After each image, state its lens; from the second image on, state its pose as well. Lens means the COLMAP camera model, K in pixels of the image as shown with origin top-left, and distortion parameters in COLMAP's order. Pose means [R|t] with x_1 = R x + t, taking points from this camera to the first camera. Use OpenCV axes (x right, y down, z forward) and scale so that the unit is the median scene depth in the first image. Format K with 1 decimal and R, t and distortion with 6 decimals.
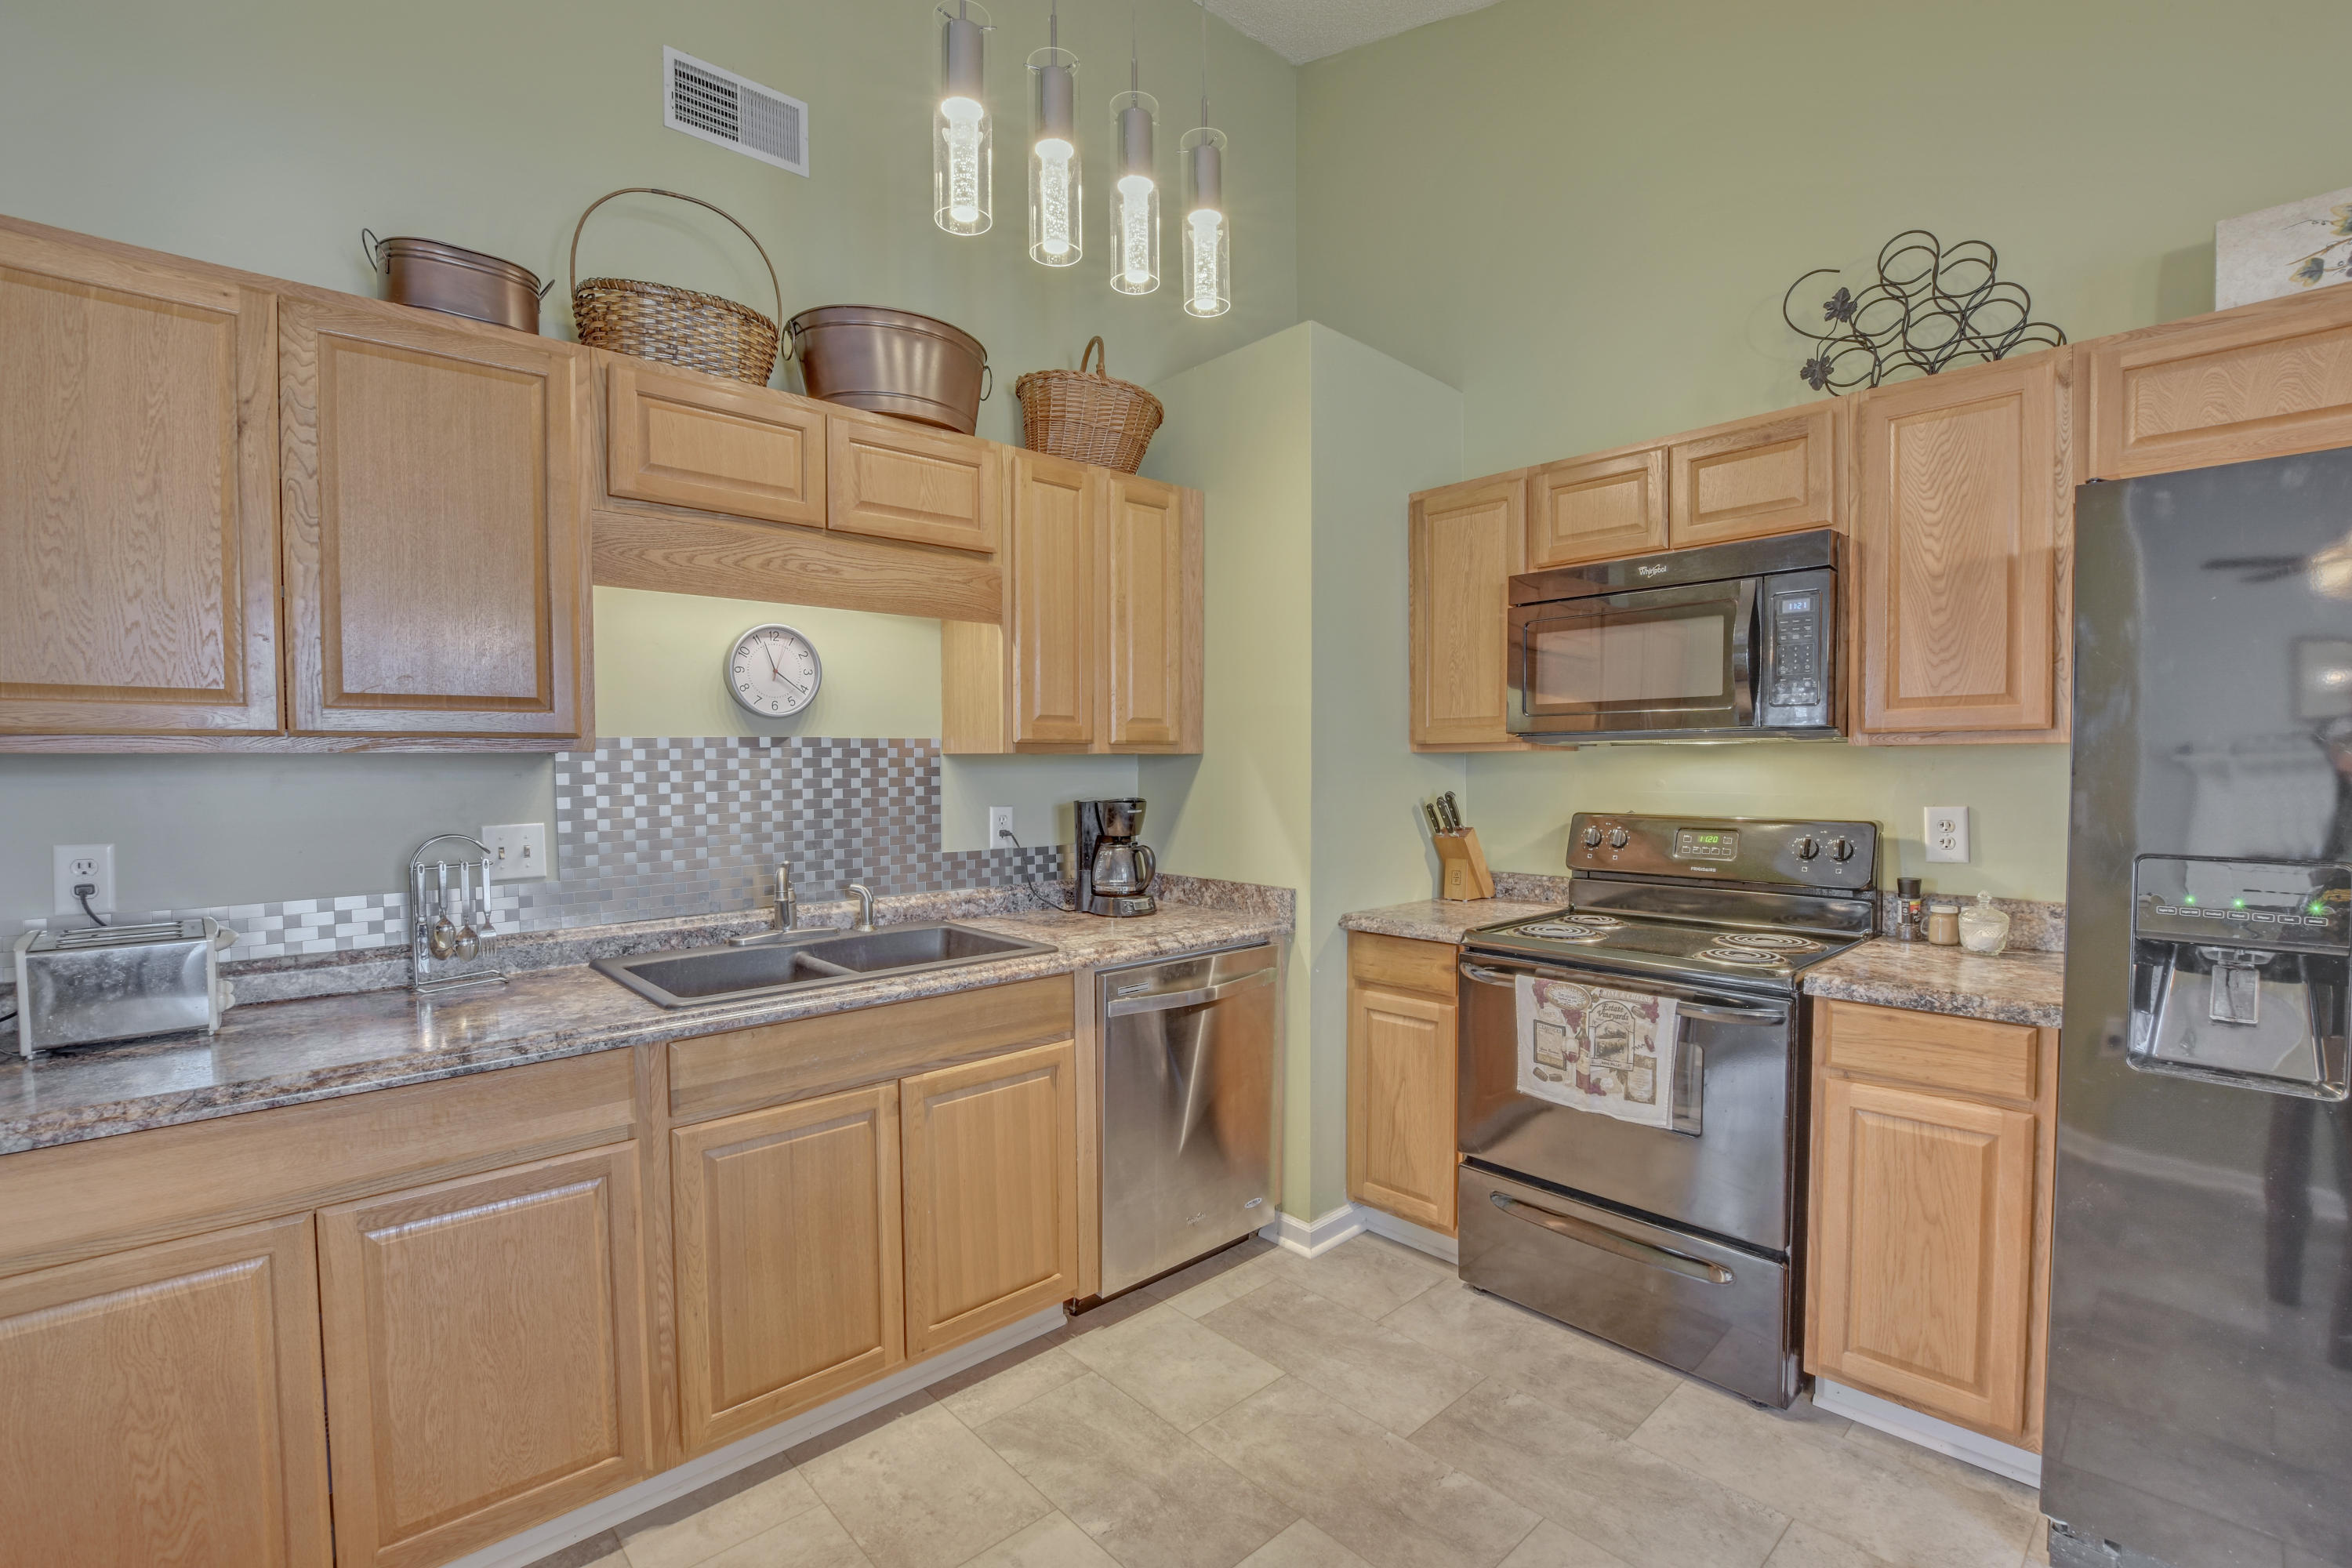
lens RADIAL K [[1049.1, 0, 1191.7], [0, 1049.1, 798.6], [0, 0, 1]] dist [-0.019016, 0.000700]
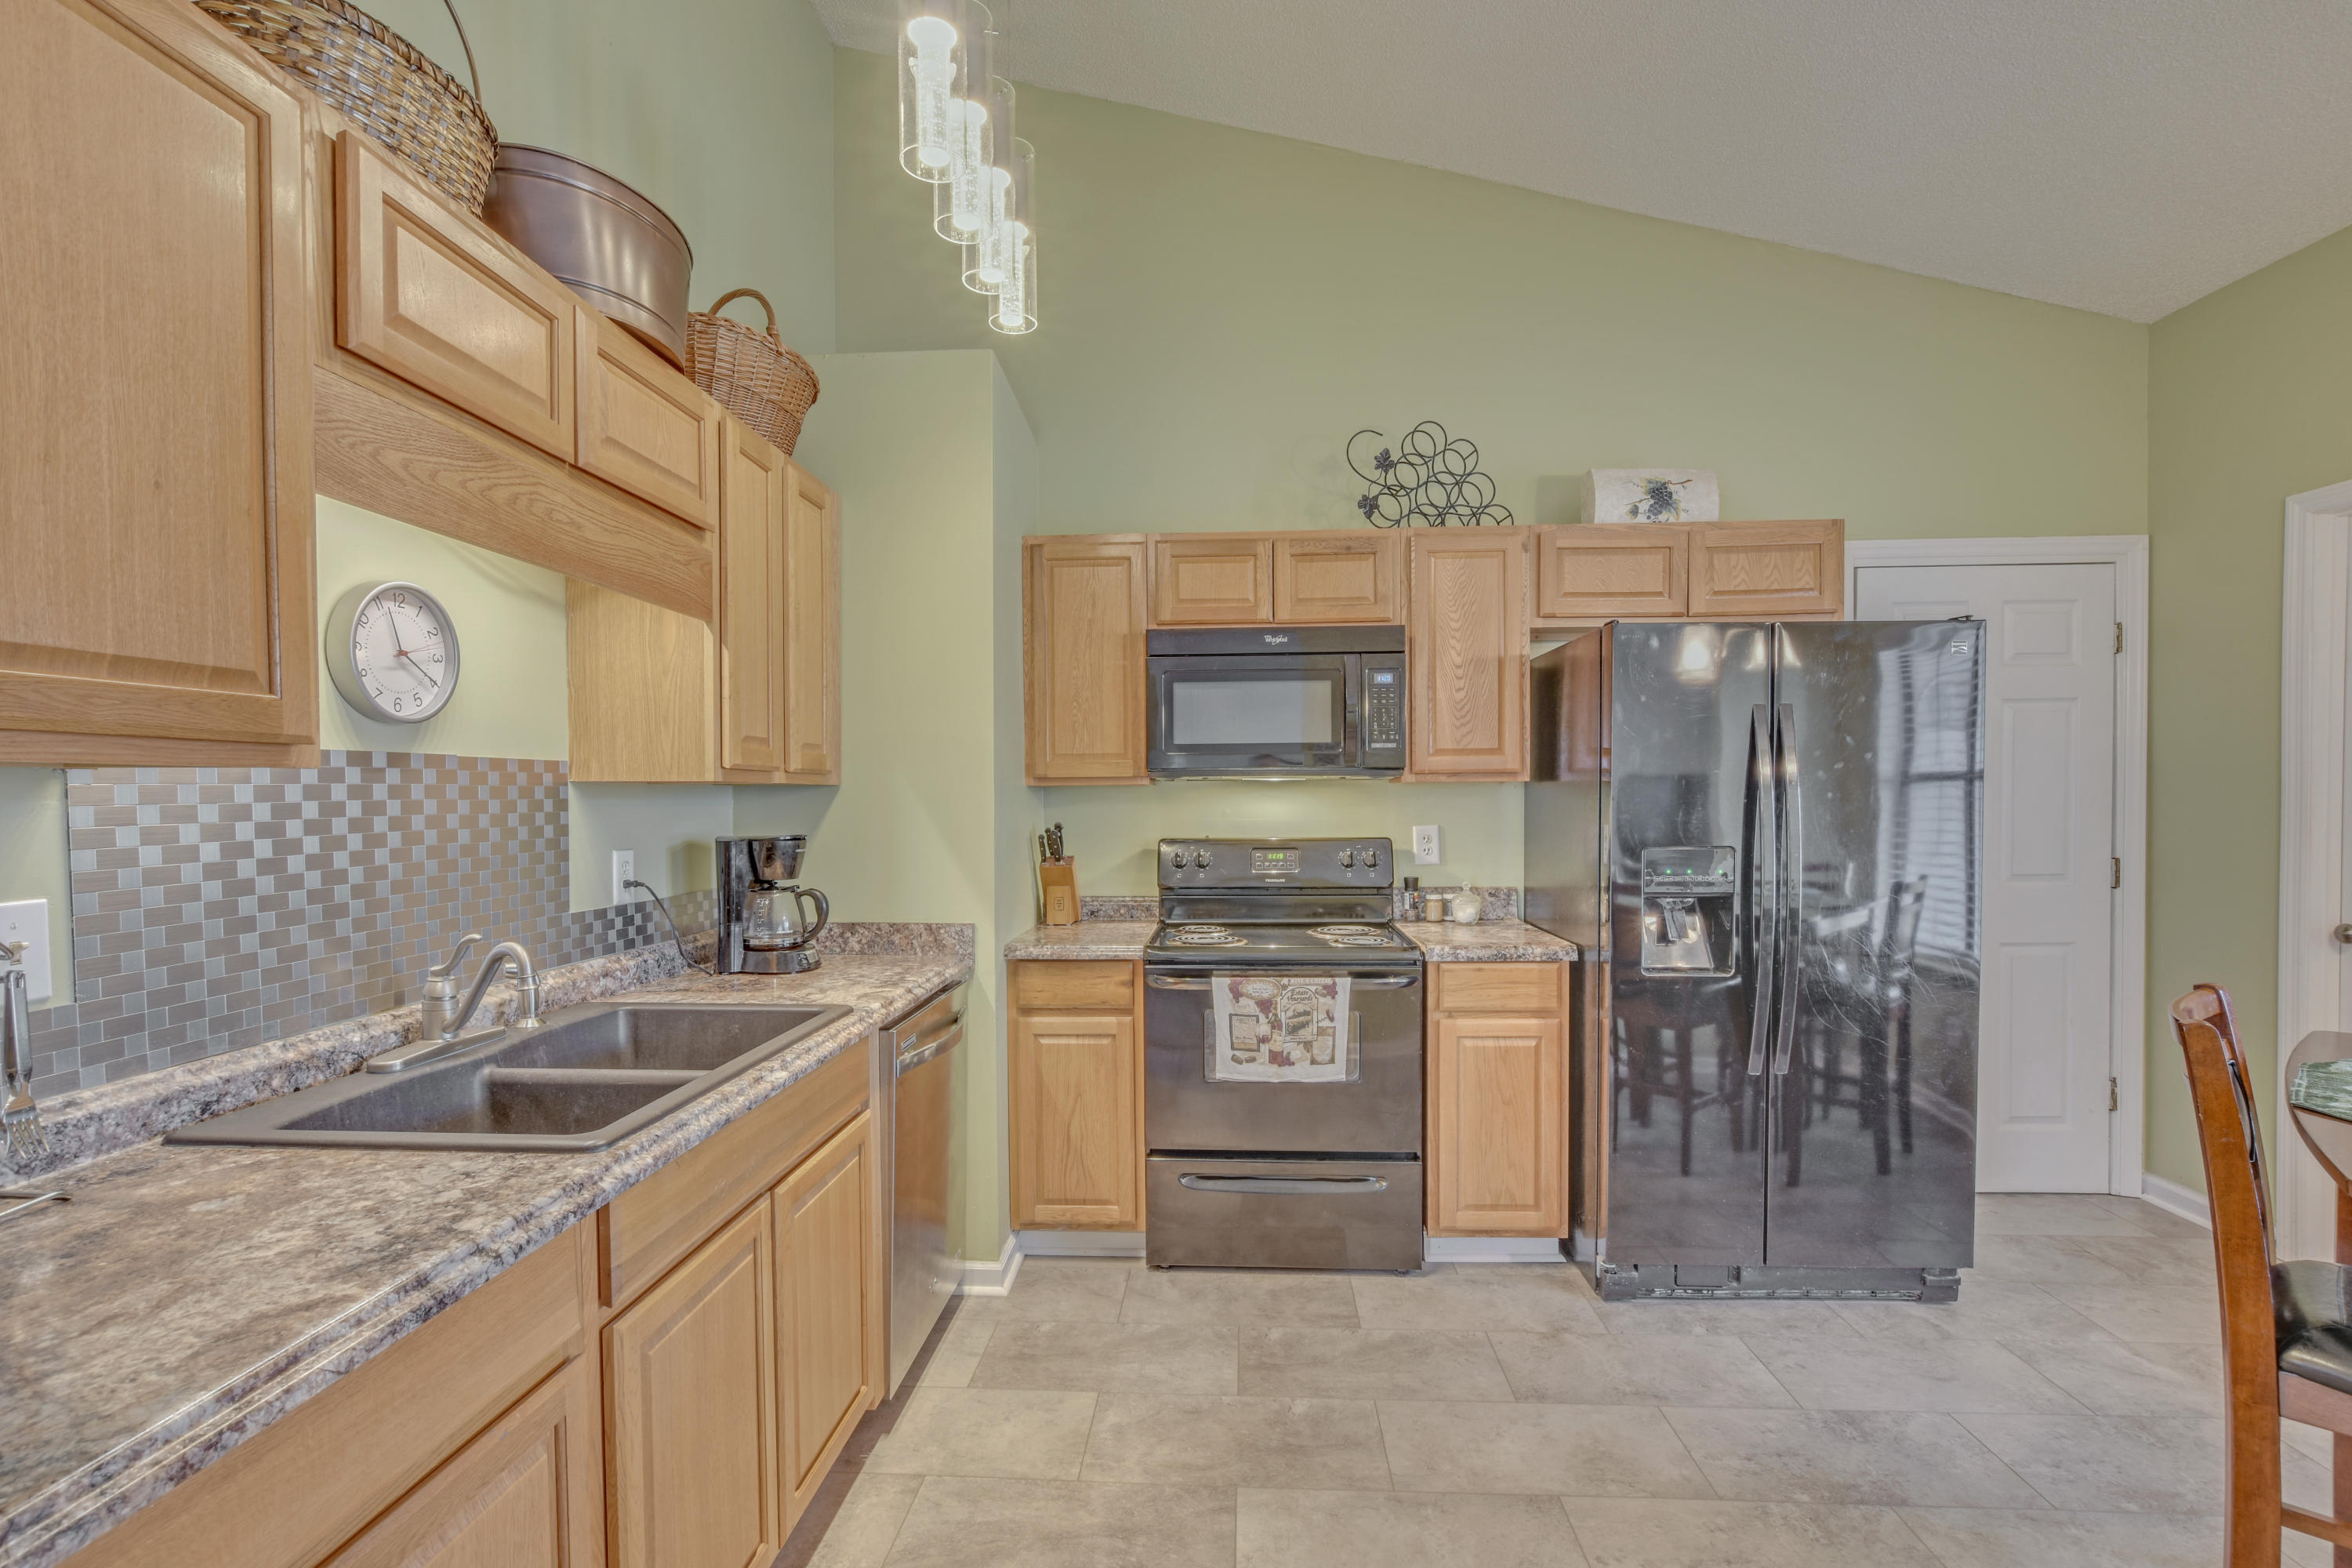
lens RADIAL K [[1049.1, 0, 1183.5], [0, 1049.1, 825.0], [0, 0, 1]] dist [-0.019016, 0.000700]
pose [[0.721870, -0.017331, 0.691812, -0.507164], [0.026043, 0.999659, -0.002131, 0.001631], [-0.691539, 0.019555, 0.722074, 0.184178]]
